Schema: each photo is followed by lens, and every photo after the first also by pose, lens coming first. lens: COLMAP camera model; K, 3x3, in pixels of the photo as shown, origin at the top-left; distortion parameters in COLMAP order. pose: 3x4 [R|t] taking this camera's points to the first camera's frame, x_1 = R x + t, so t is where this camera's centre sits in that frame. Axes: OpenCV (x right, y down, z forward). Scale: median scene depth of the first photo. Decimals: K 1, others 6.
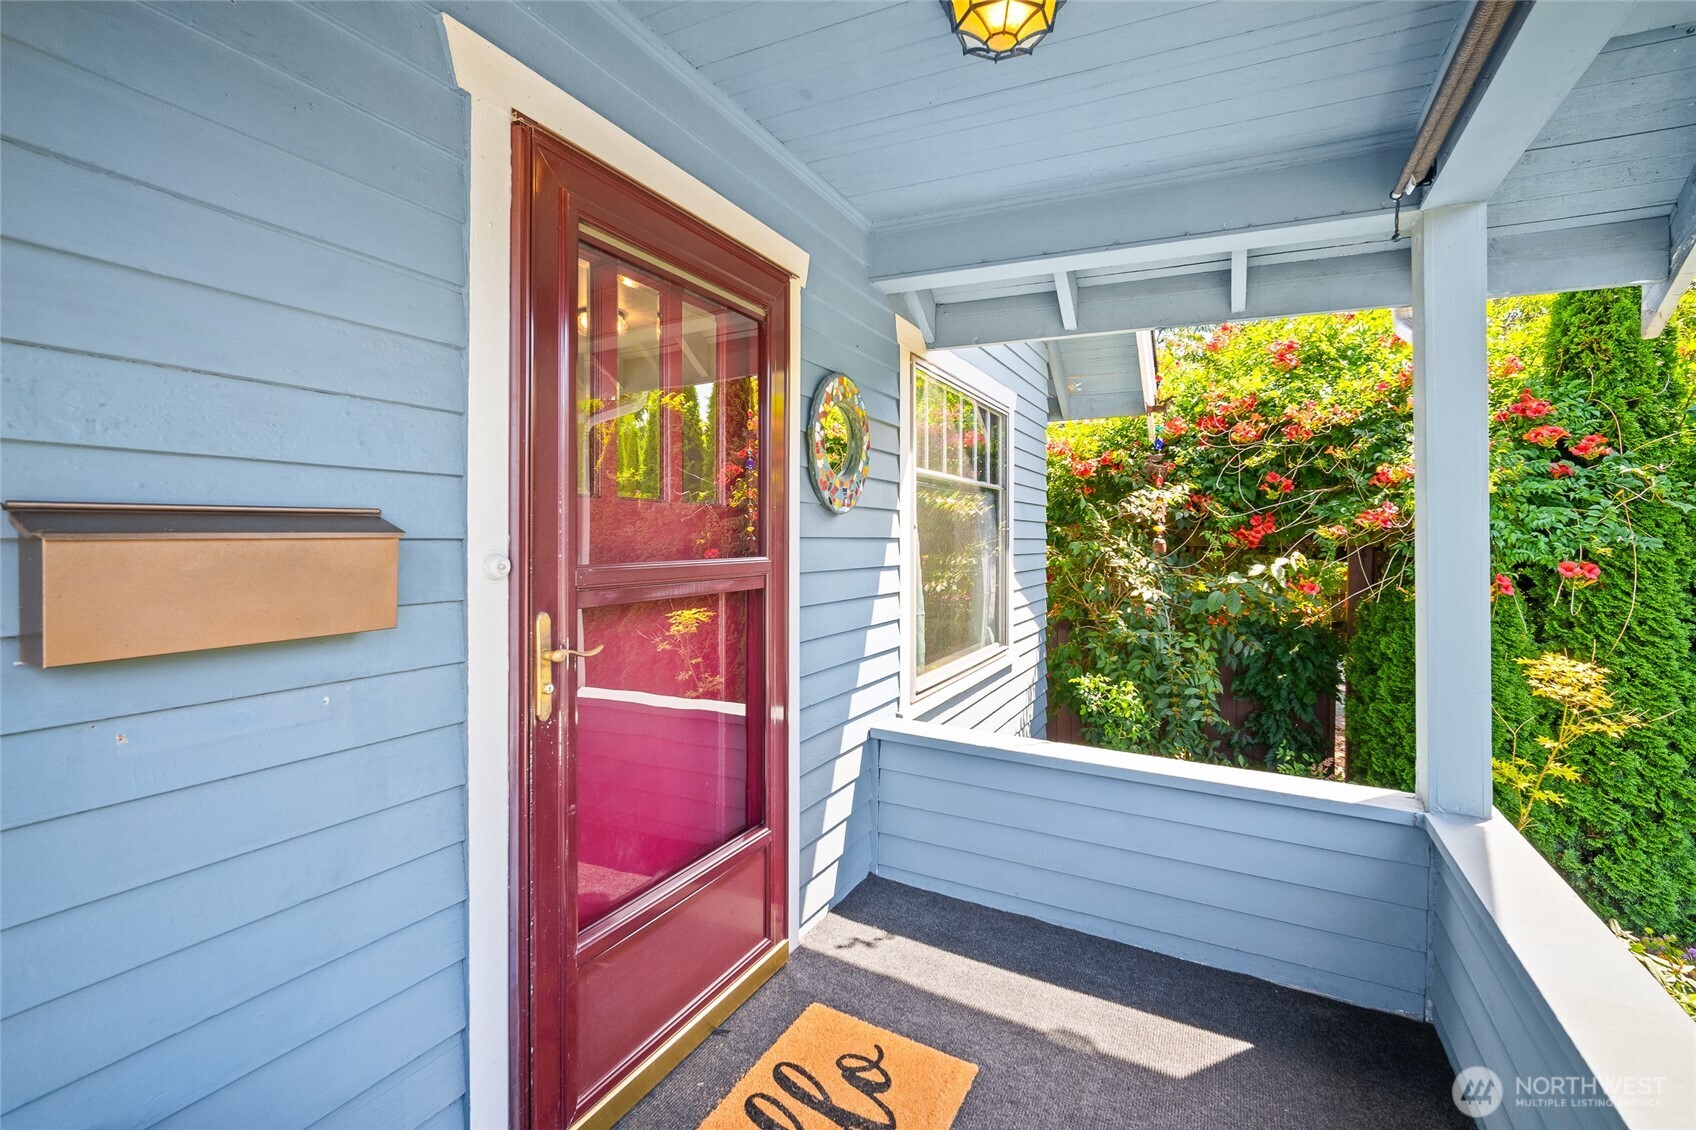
lens RADIAL K [[748.2, 0, 852.2], [0, 748.2, 537.3], [0, 0, 1]] dist [-0.007596, 0.000727]
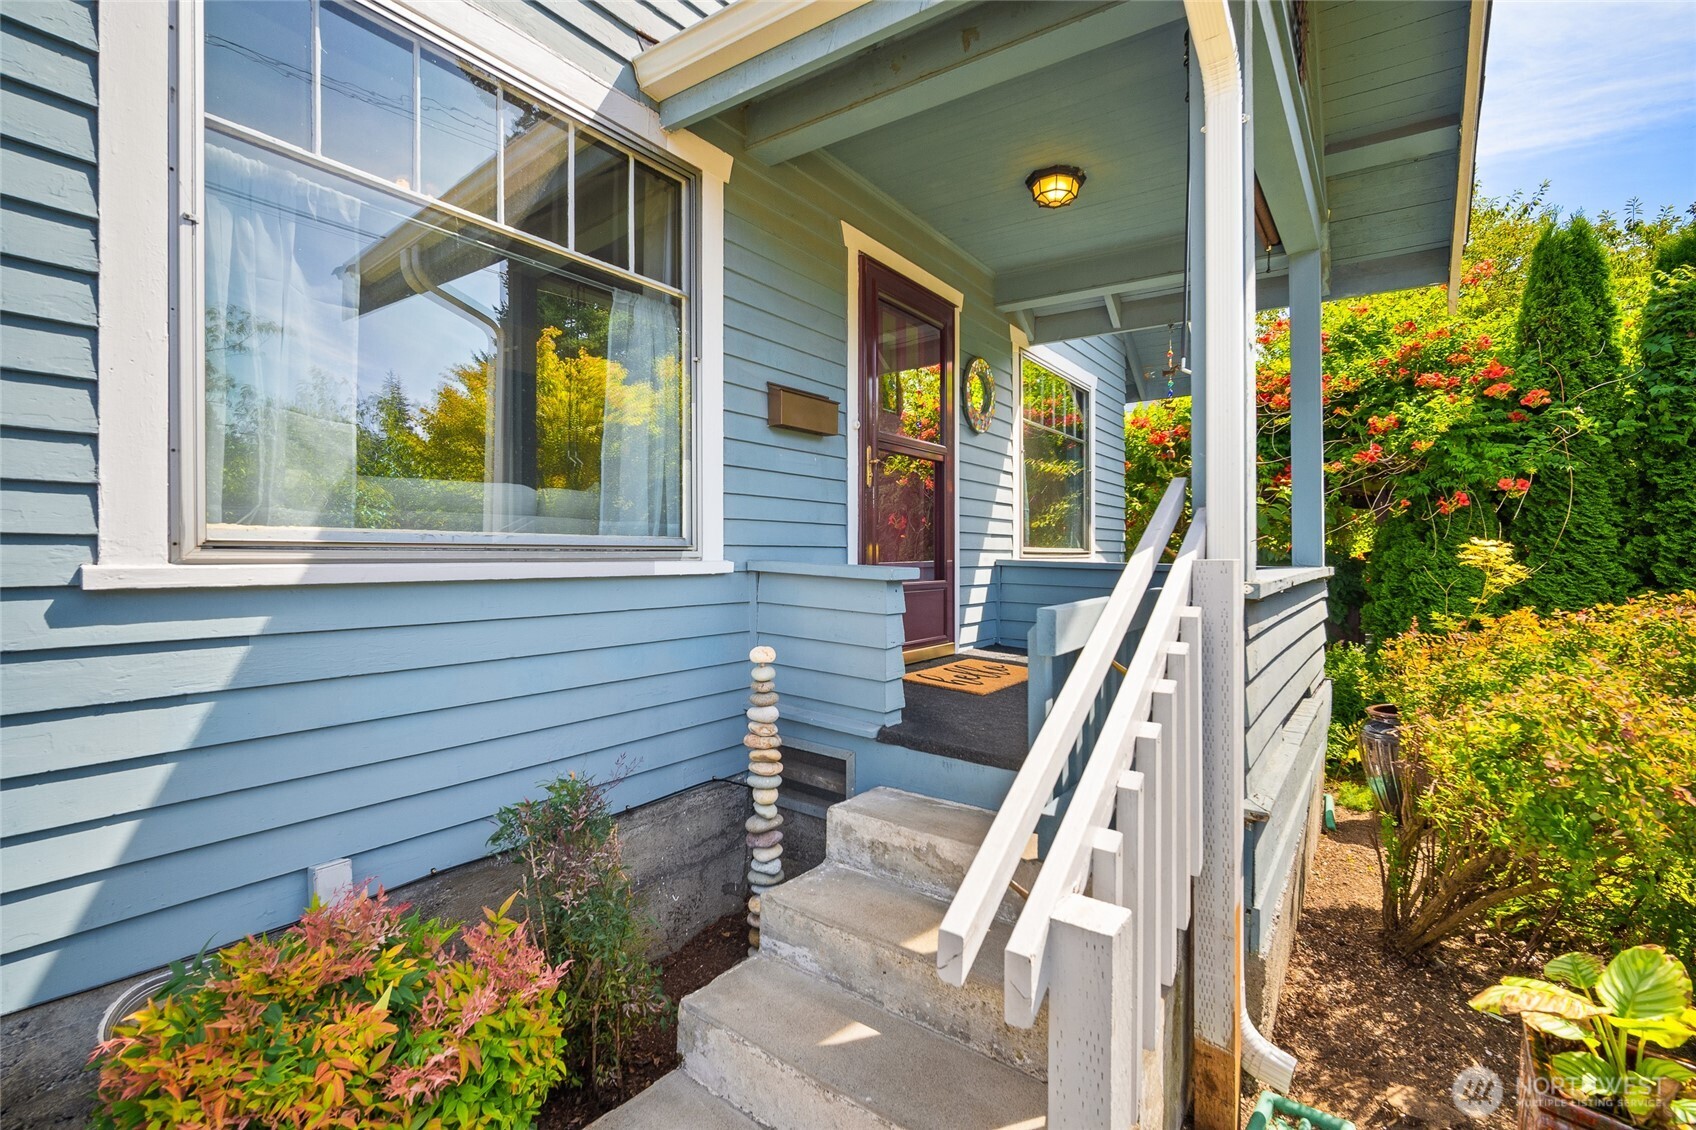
lens RADIAL K [[748.2, 0, 847.7], [0, 748.2, 559.7], [0, 0, 1]] dist [-0.007596, 0.000727]
pose [[0.987583, -0.001488, -0.157088, -0.036619], [0.001807, 0.999997, 0.001889, 0.213008], [0.157085, -0.002149, 0.987583, -0.673005]]
